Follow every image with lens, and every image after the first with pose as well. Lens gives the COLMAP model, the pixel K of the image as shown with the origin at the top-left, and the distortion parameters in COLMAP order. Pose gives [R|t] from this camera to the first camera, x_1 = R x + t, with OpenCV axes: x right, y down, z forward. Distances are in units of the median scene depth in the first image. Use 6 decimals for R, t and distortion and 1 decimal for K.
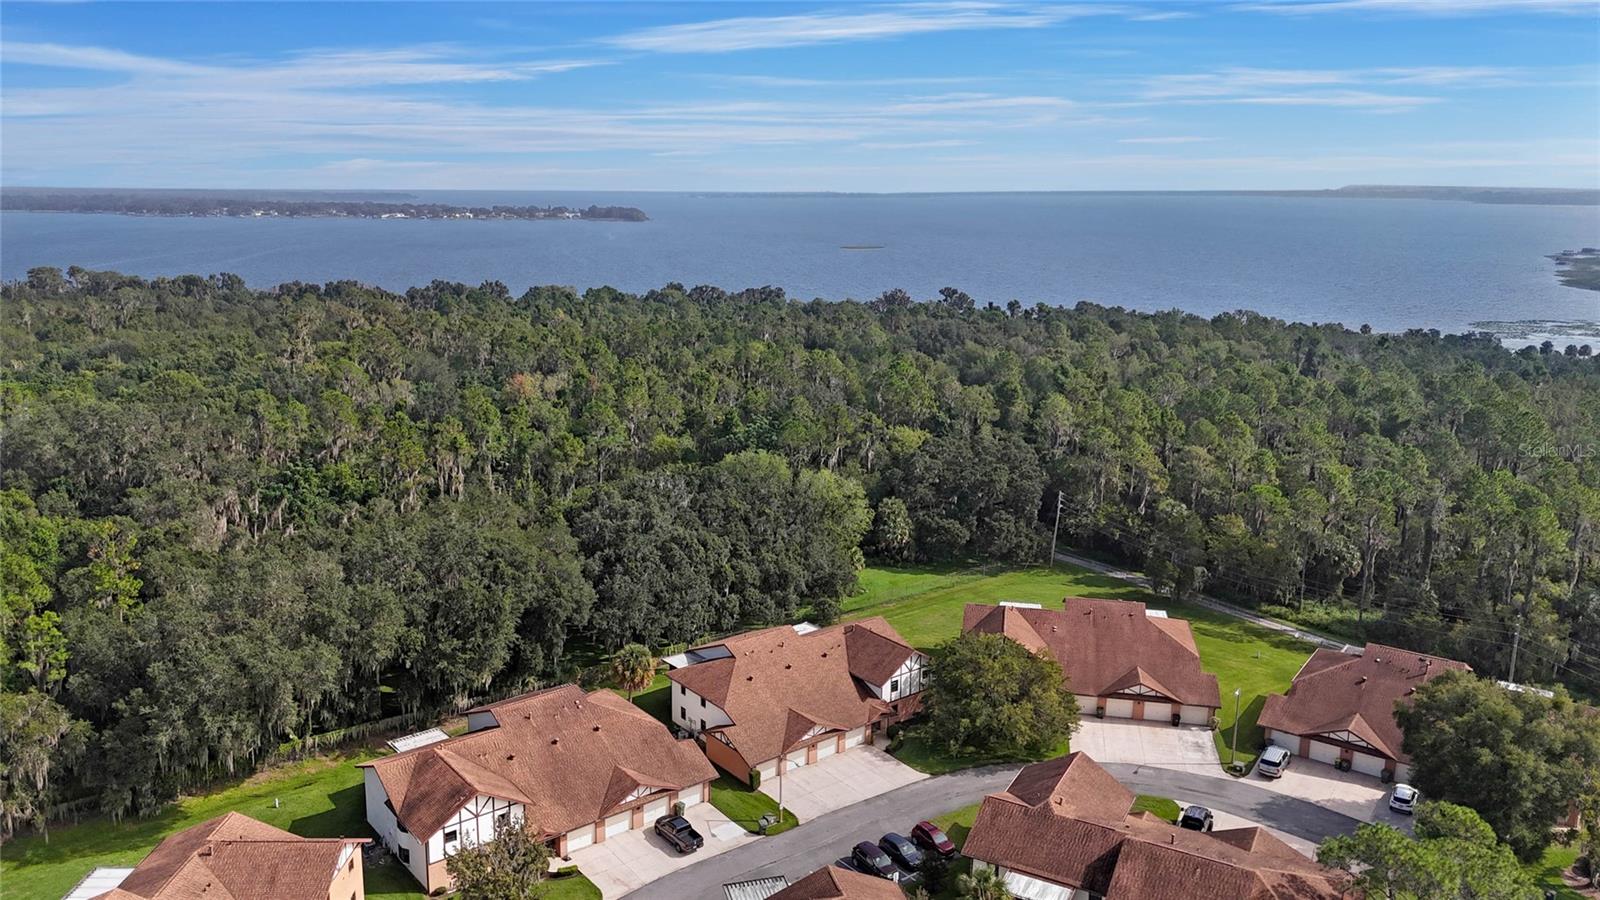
lens RADIAL K [[1188.8, 0, 786.0], [0, 1188.8, 450.2], [0, 0, 1]] dist [0.039735, 0.000468]
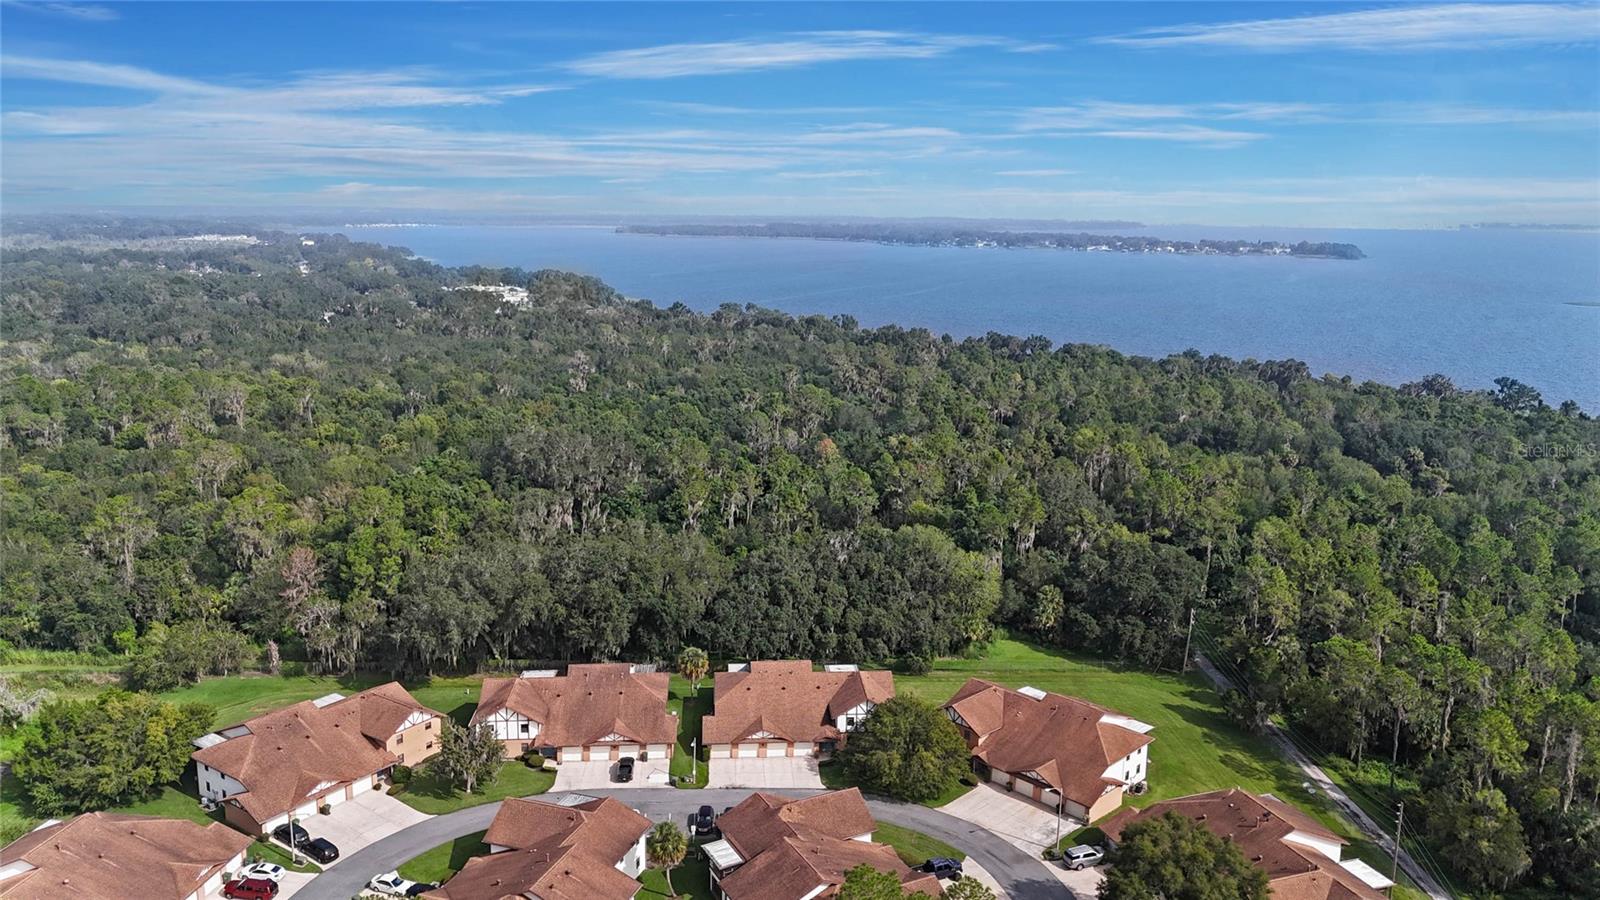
lens RADIAL K [[1188.8, 0, 786.0], [0, 1188.8, 450.2], [0, 0, 1]] dist [0.039735, 0.000468]
pose [[0.826439, 0.118384, -0.550440, 0.574558], [-0.129148, 0.991437, 0.019326, -0.090708], [0.548015, 0.055117, 0.834651, -0.117748]]
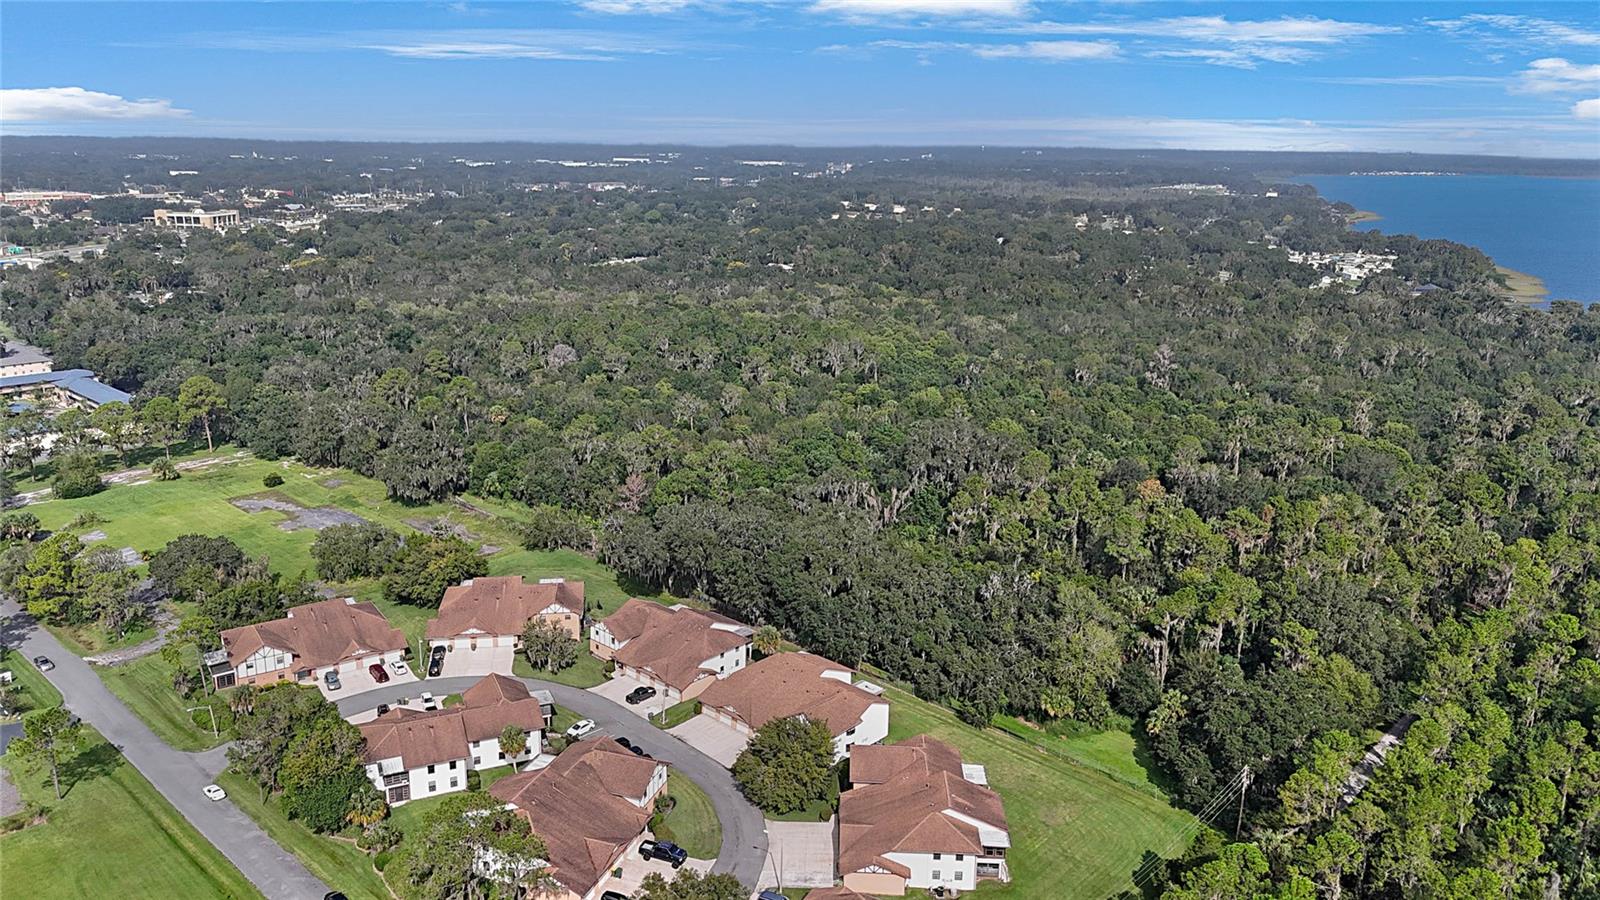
lens RADIAL K [[1188.8, 0, 786.0], [0, 1188.8, 450.2], [0, 0, 1]] dist [0.039735, 0.000468]
pose [[0.146029, 0.253465, -0.956259, 1.102055], [-0.225458, 0.949710, 0.217299, -0.341631], [0.963247, 0.183864, 0.195831, 0.517975]]
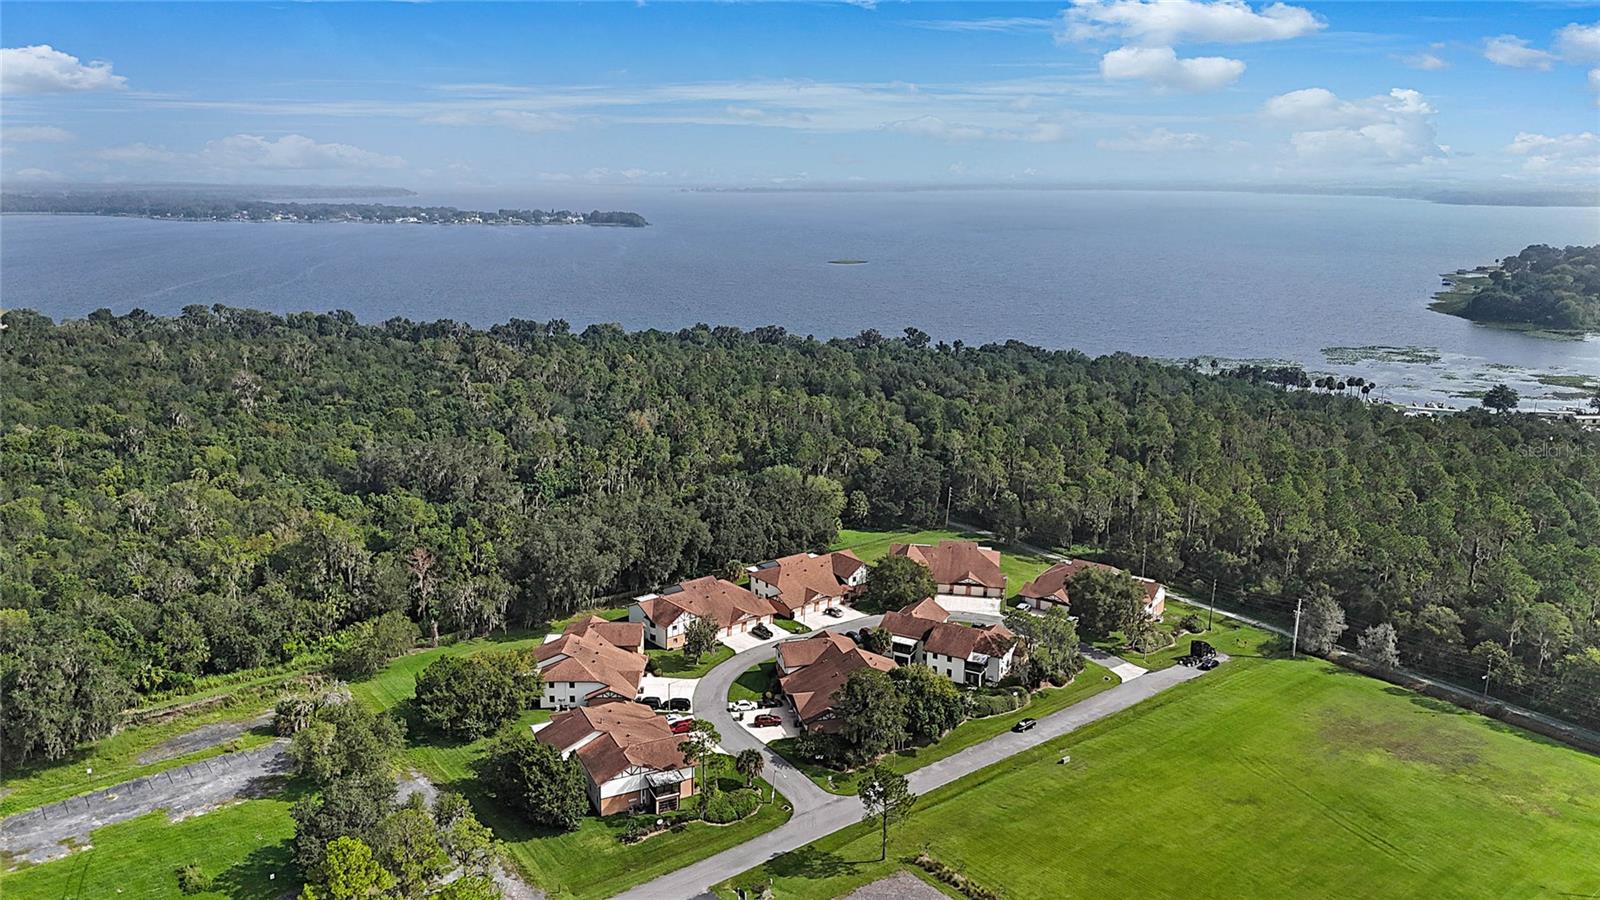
lens RADIAL K [[1188.8, 0, 786.0], [0, 1188.8, 450.2], [0, 0, 1]] dist [0.039735, 0.000468]
pose [[0.999944, -0.001221, 0.010476, -0.044571], [0.001104, 0.999937, 0.011136, -0.048008], [-0.010489, -0.011123, 0.999883, -0.924880]]
